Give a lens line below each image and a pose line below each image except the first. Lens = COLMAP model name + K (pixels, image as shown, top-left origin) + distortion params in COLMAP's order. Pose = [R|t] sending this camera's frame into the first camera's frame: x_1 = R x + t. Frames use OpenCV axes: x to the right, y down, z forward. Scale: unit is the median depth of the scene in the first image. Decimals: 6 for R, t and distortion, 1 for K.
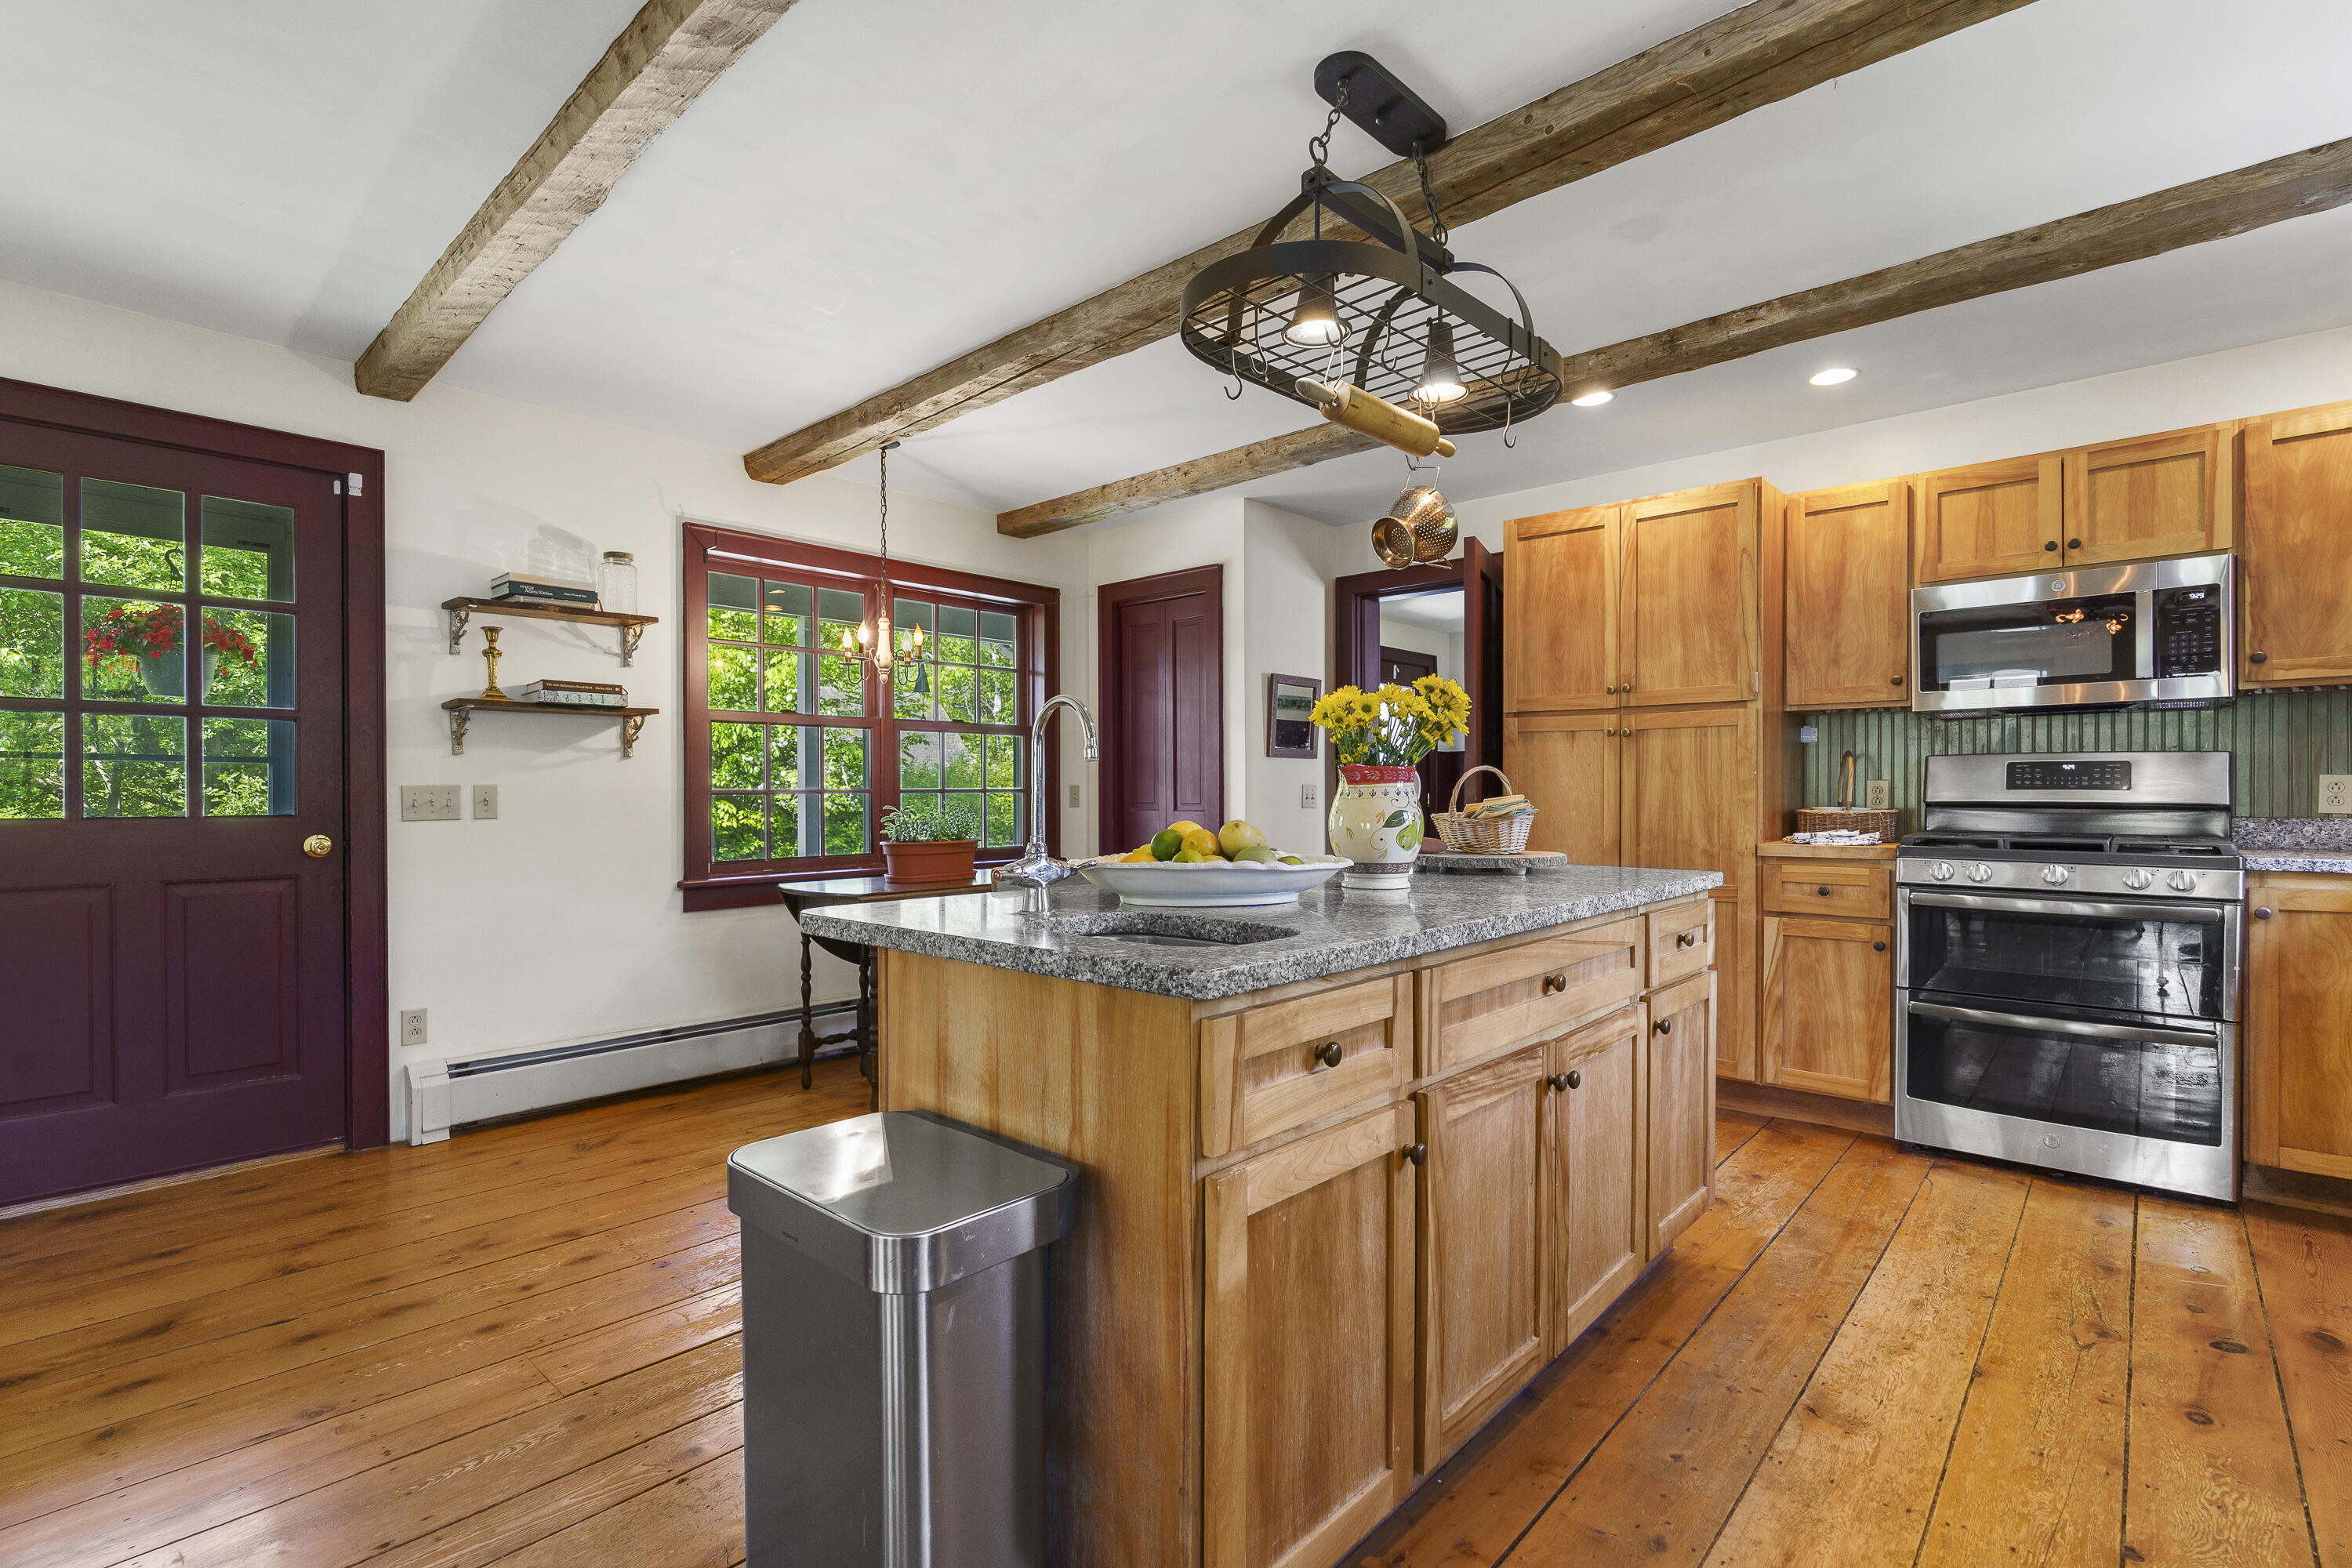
lens RADIAL K [[1083.6, 0, 1183.3], [0, 1083.6, 795.6], [0, 0, 1]] dist [-0.010408, 0.003918]
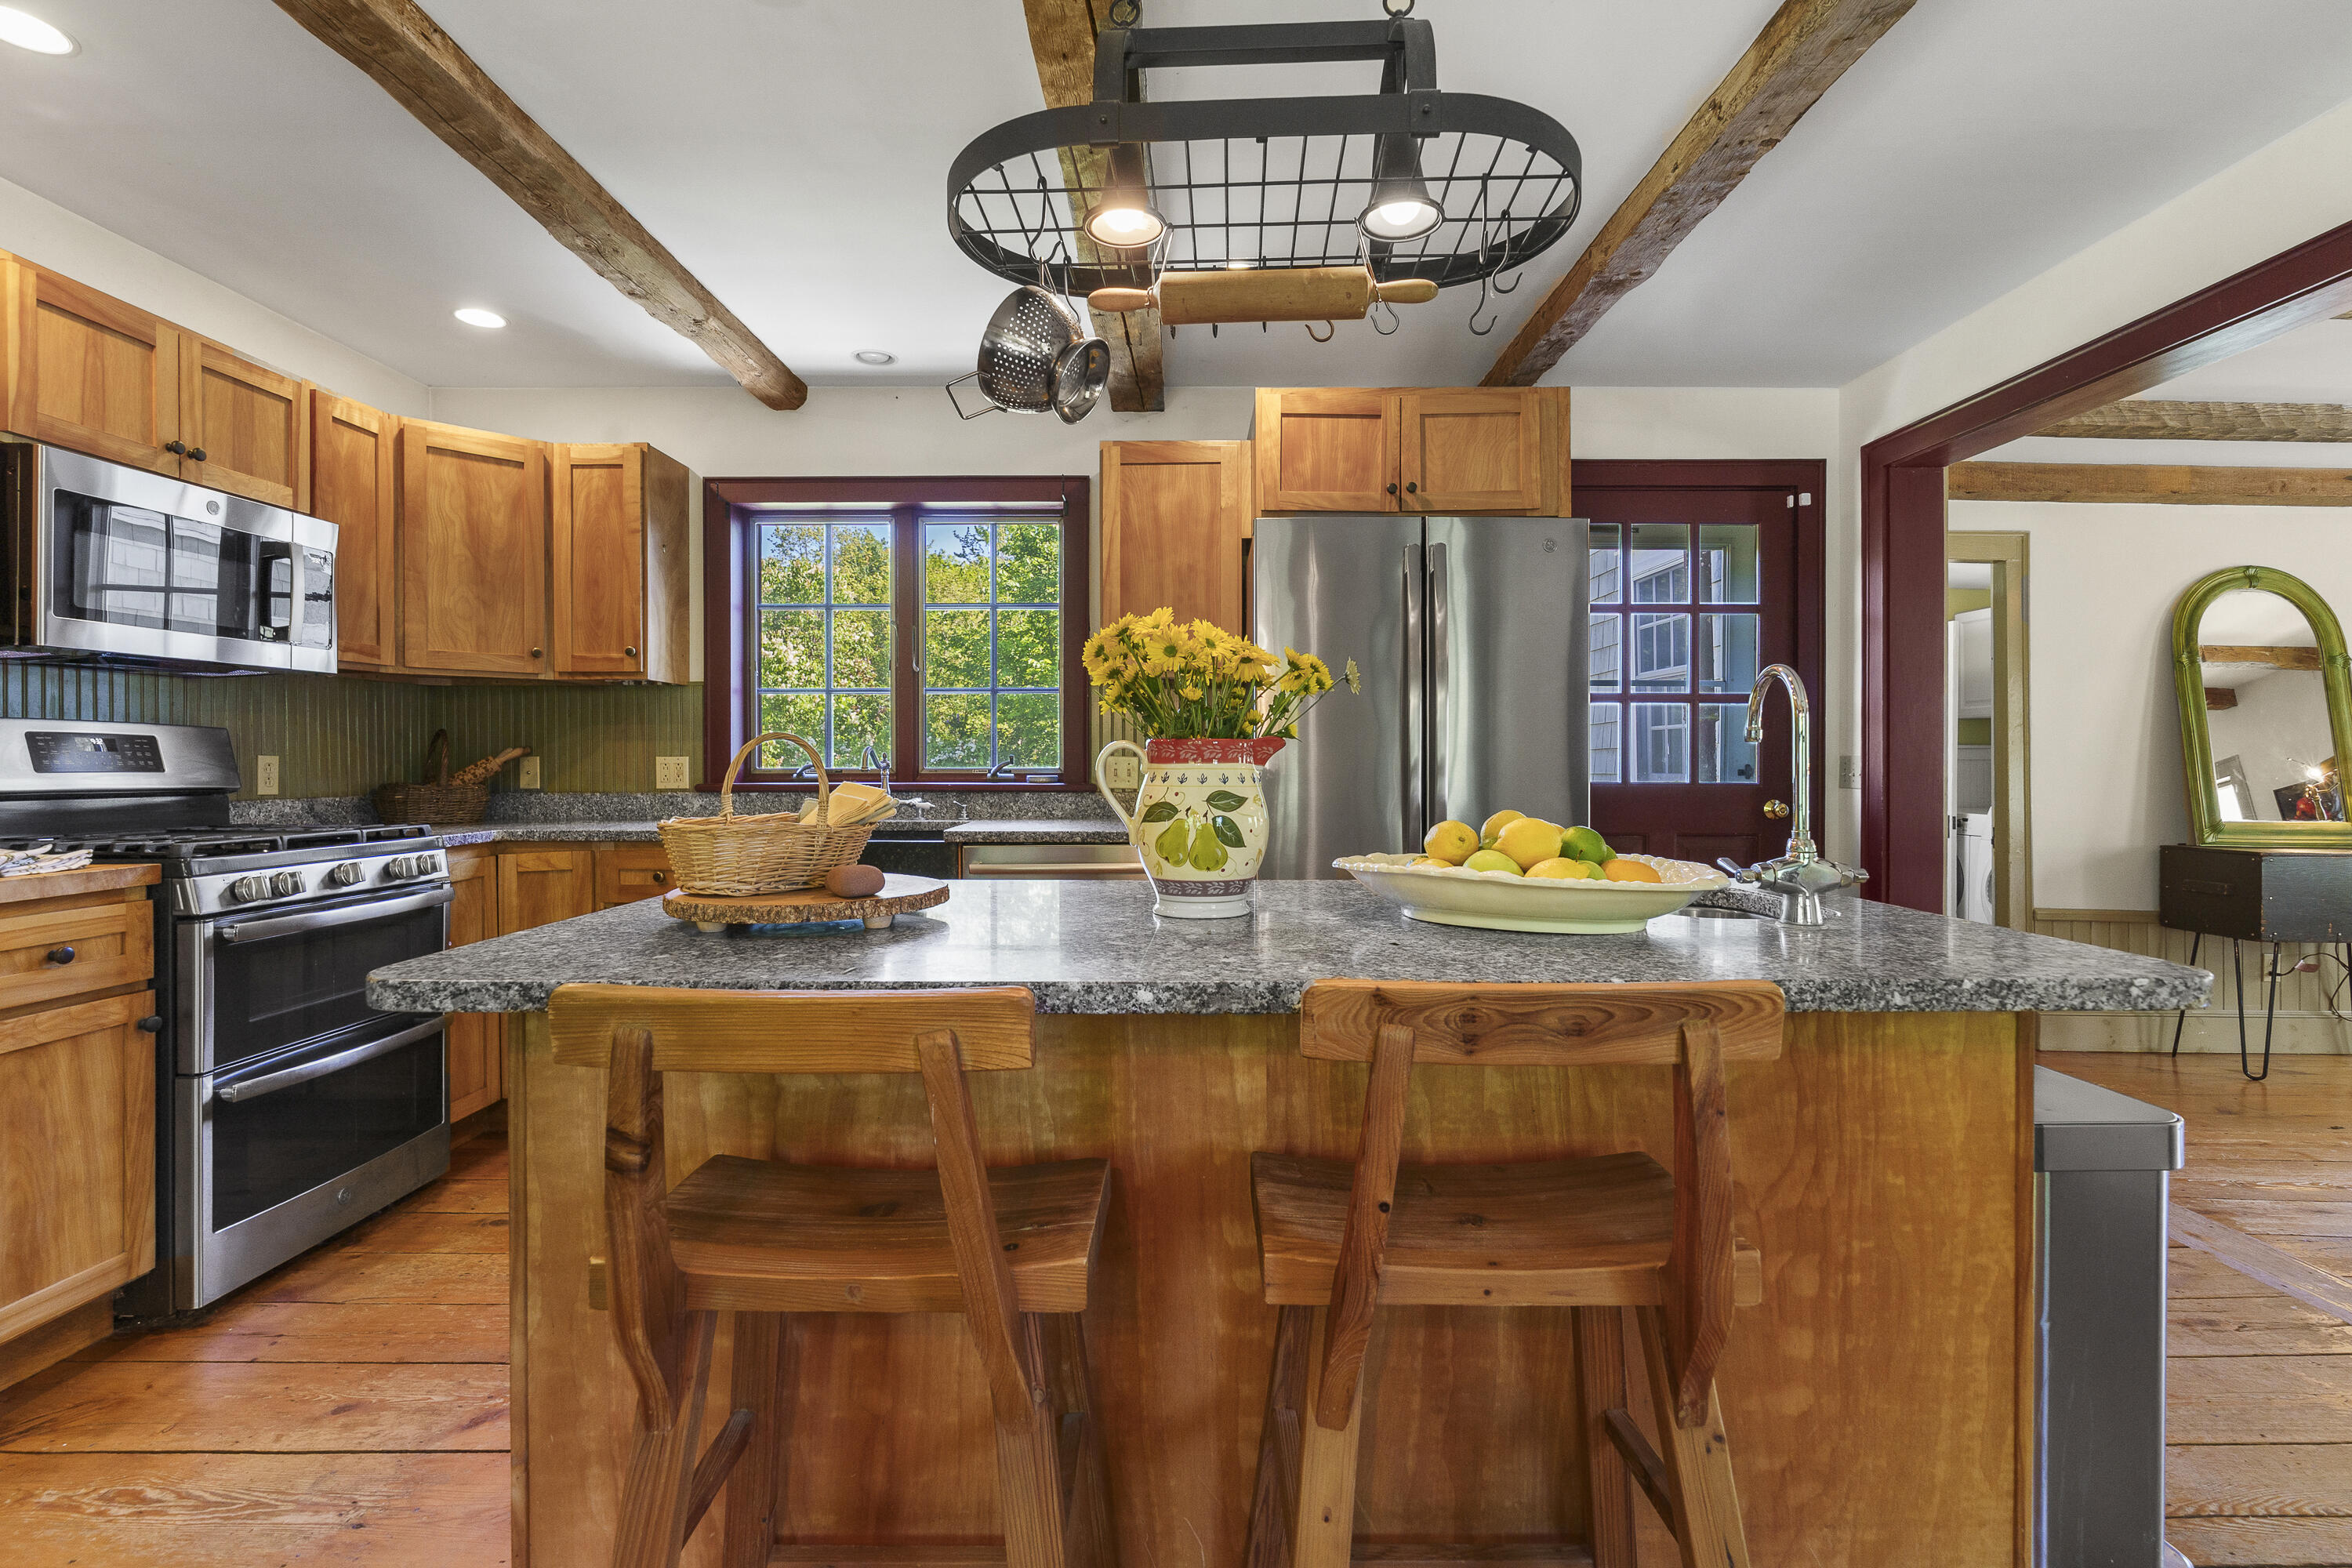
lens RADIAL K [[1083.6, 0, 1179.9], [0, 1083.6, 769.5], [0, 0, 1]] dist [-0.010408, 0.003918]
pose [[-0.670868, -0.004838, 0.741561, -0.206038], [0.002940, 0.999954, 0.009184, -0.011412], [-0.741571, 0.008341, -0.670823, 0.923180]]
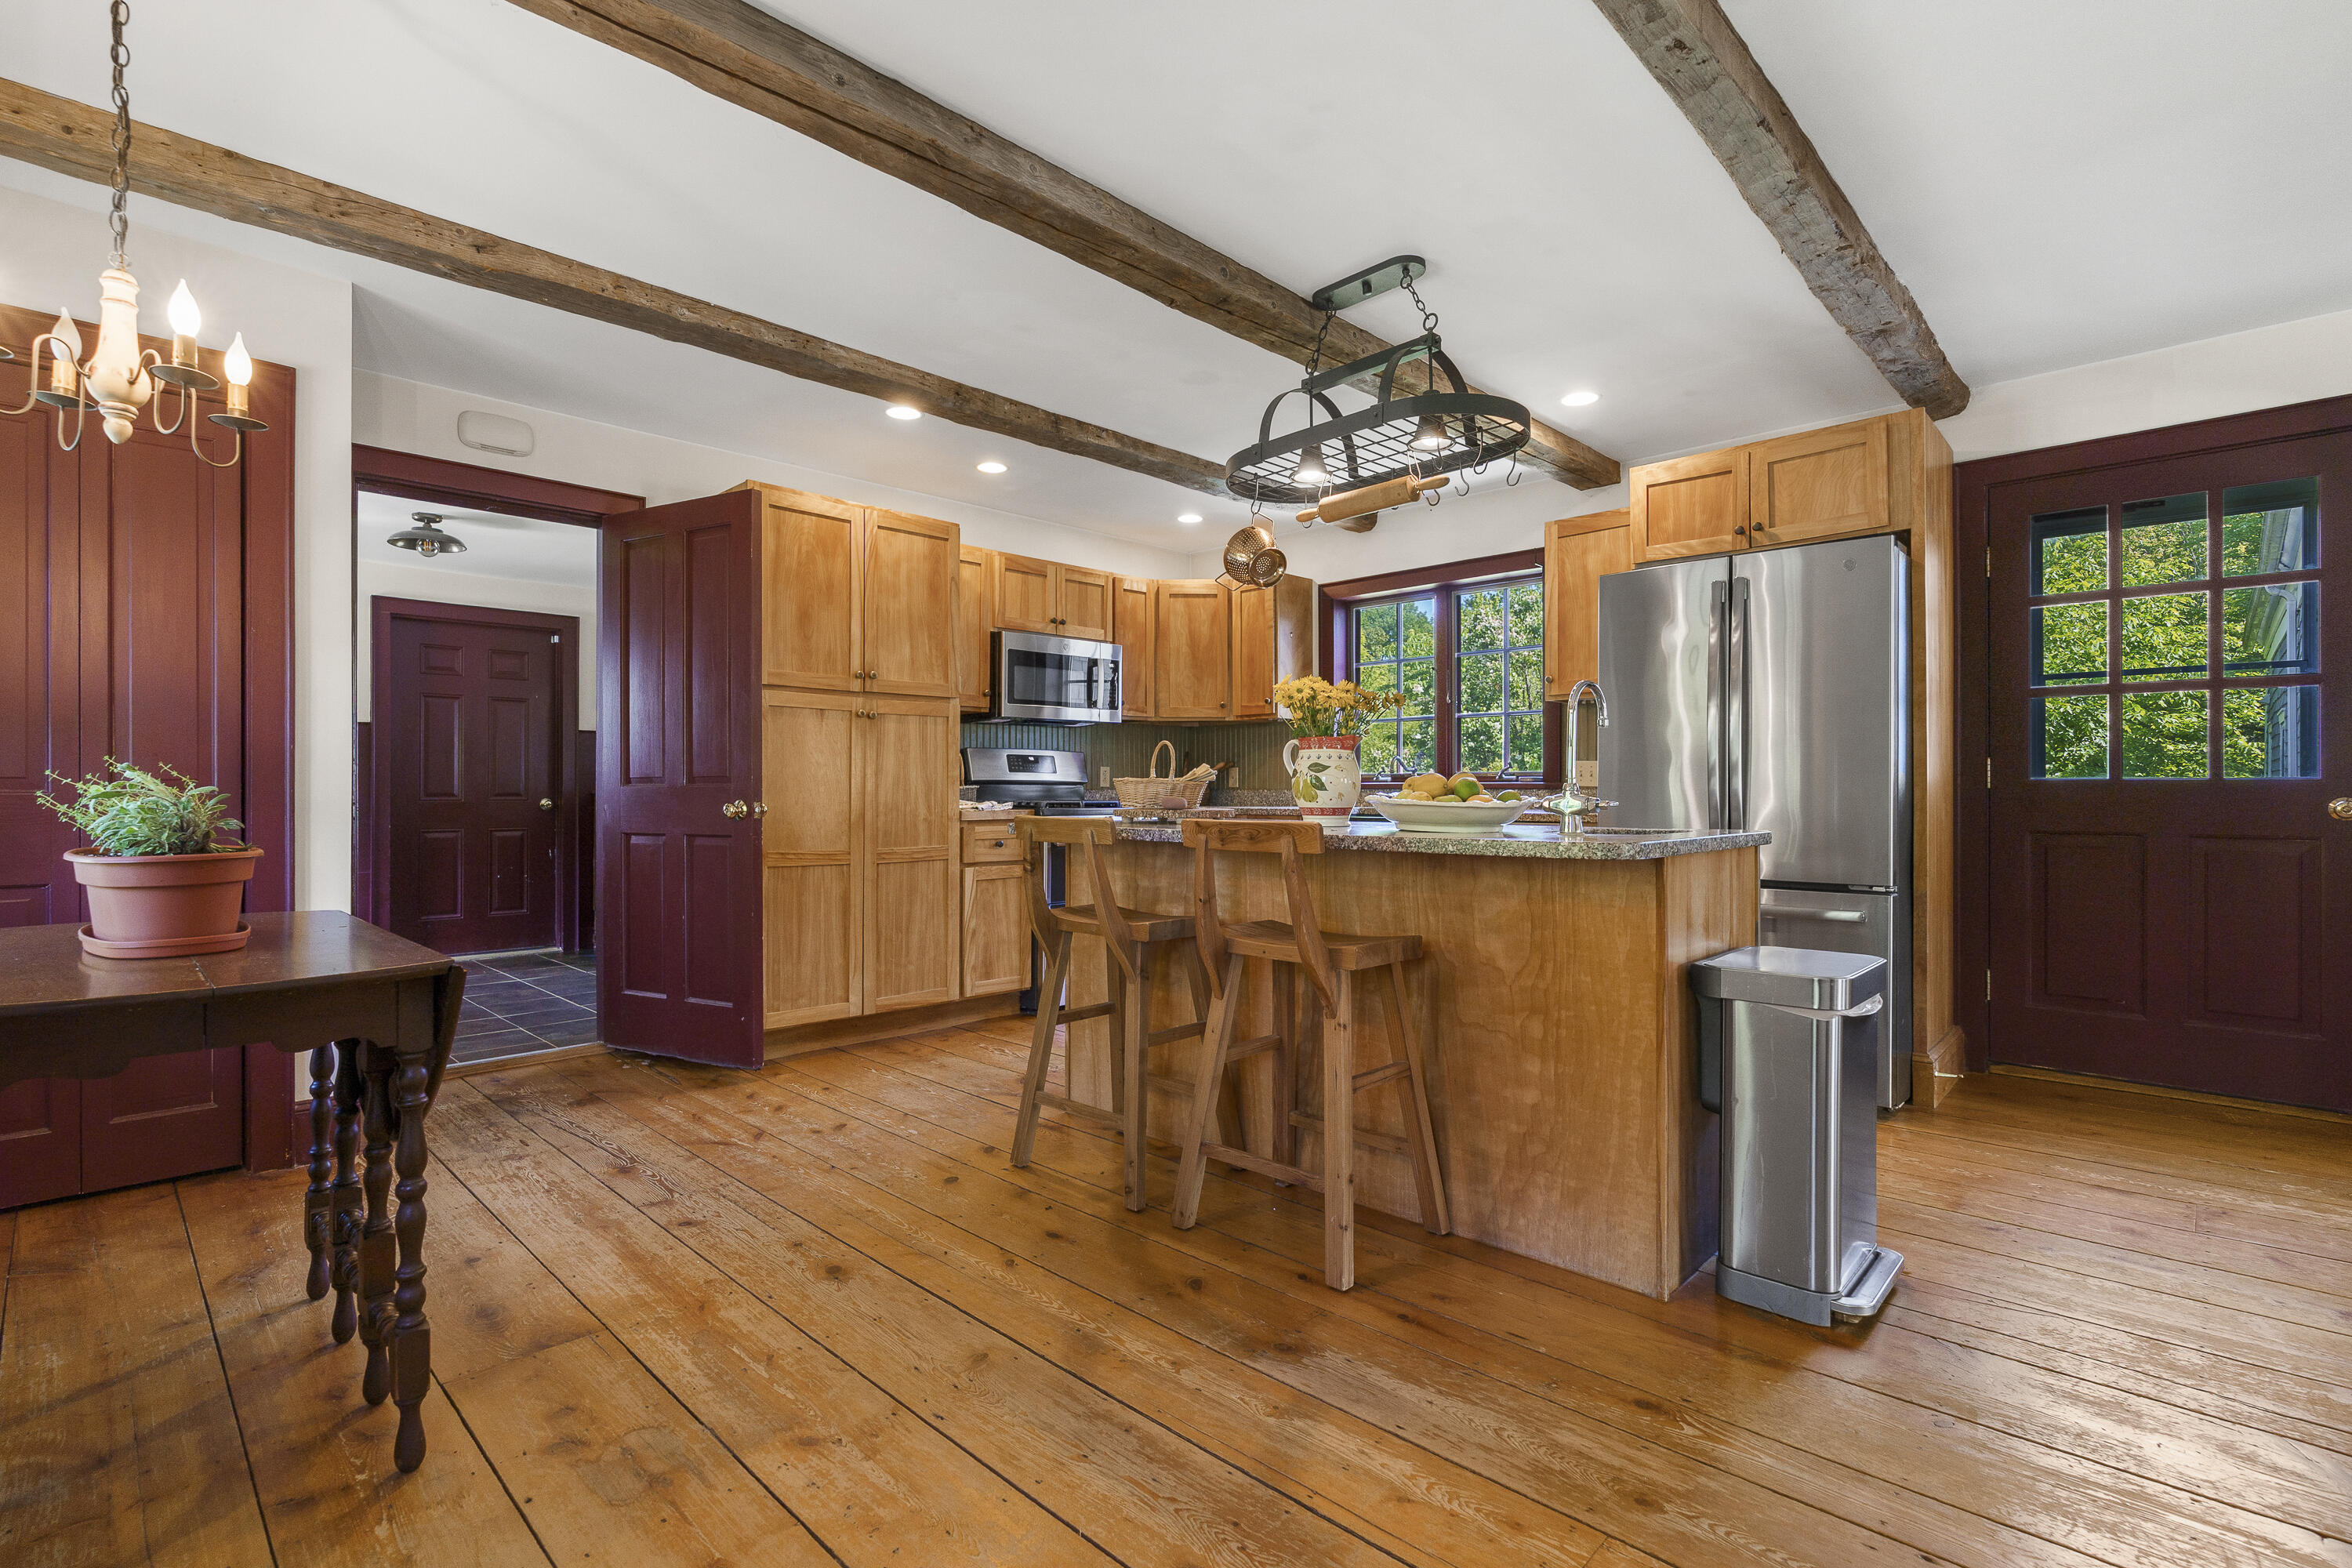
lens RADIAL K [[1083.6, 0, 1172.4], [0, 1083.6, 787.1], [0, 0, 1]] dist [-0.010408, 0.003918]
pose [[0.039923, 0.004099, 0.999194, -0.747308], [0.002733, 0.999987, -0.004212, 0.022451], [-0.999199, 0.002898, 0.039912, 0.711641]]
